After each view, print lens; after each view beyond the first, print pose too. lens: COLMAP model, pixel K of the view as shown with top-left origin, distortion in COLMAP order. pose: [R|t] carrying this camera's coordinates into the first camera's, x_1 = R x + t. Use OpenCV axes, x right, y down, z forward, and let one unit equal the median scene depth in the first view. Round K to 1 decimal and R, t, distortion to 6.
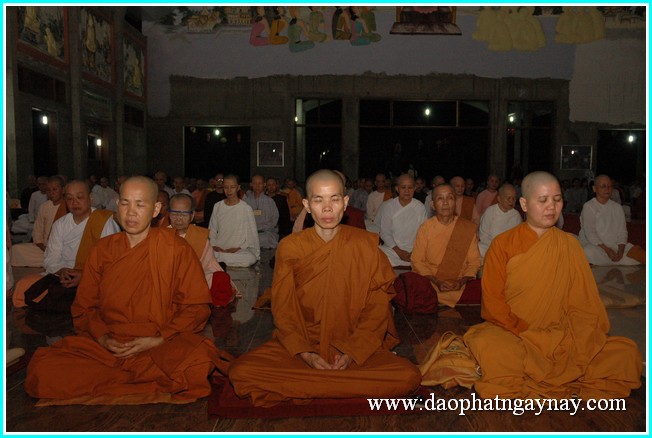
lens RADIAL K [[695.1, 0, 325.5], [0, 695.1, 217.3], [0, 0, 1]] dist [-0.016747, 0.000000]
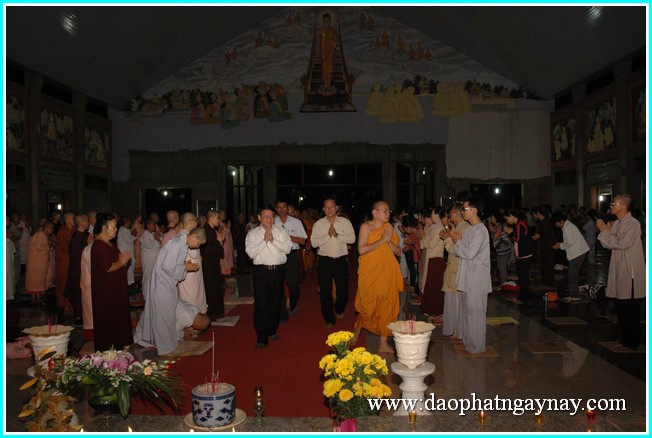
lens RADIAL K [[618.2, 0, 326.4], [0, 618.2, 219.5], [0, 0, 1]] dist [-0.055025, 0.000000]
pose [[0.998031, -0.016667, -0.060470, 0.207673], [0.014557, 0.999275, -0.035171, -0.029061], [0.061013, 0.034222, 0.997550, -0.112958]]
